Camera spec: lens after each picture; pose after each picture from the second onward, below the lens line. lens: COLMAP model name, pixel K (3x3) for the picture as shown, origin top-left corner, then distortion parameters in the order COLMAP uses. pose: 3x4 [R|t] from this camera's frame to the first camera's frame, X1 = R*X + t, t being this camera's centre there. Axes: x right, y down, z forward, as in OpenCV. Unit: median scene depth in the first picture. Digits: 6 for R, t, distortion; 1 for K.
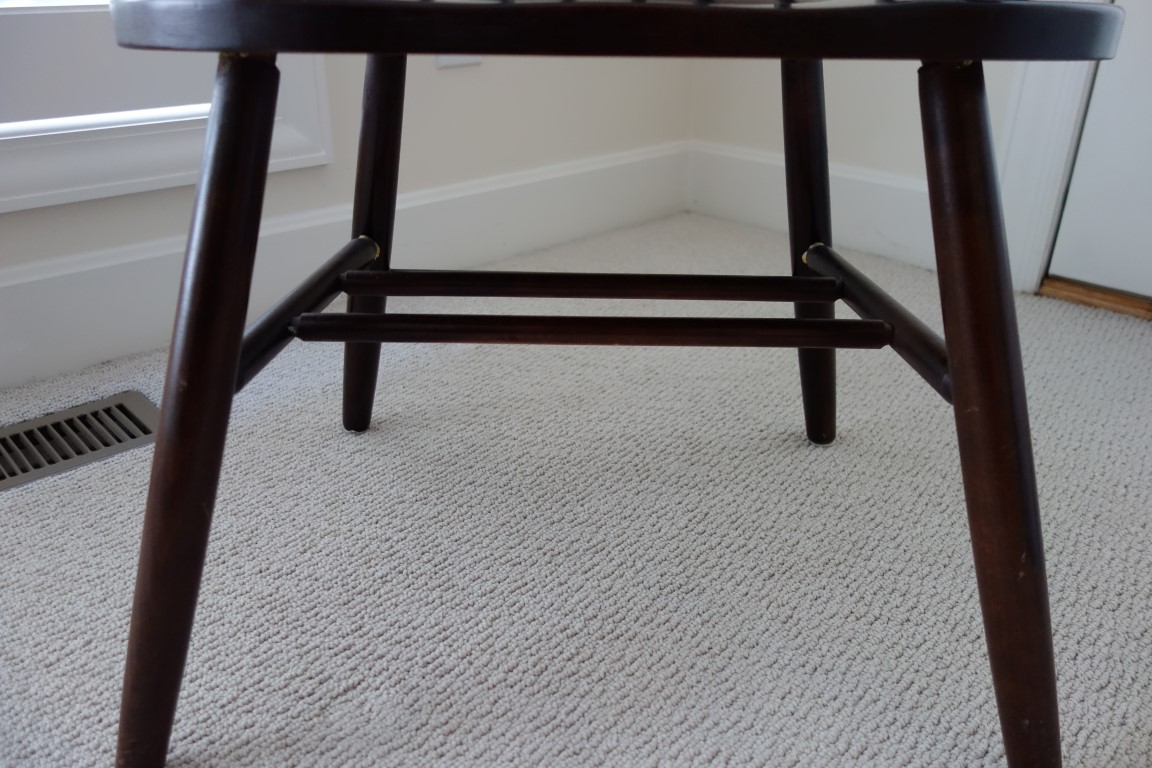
lens RADIAL K [[907.2, 0, 577.4], [0, 907.2, 386.0], [0, 0, 1]] dist [0.007596, -0.003529]
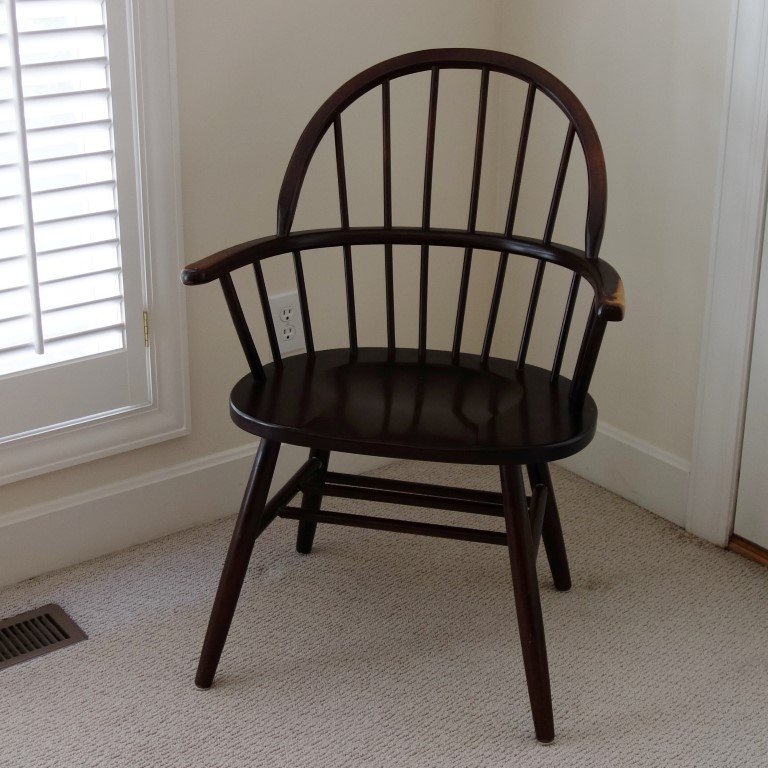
lens RADIAL K [[1372.3, 0, 382.1], [0, 1372.3, 319.6], [0, 0, 1]] dist [-0.018589, 0.091513]
pose [[0.993137, 0.036105, -0.111241, 0.480930], [-0.047708, 0.993487, -0.103474, -0.413897], [0.106780, 0.108071, 0.988392, -2.044781]]
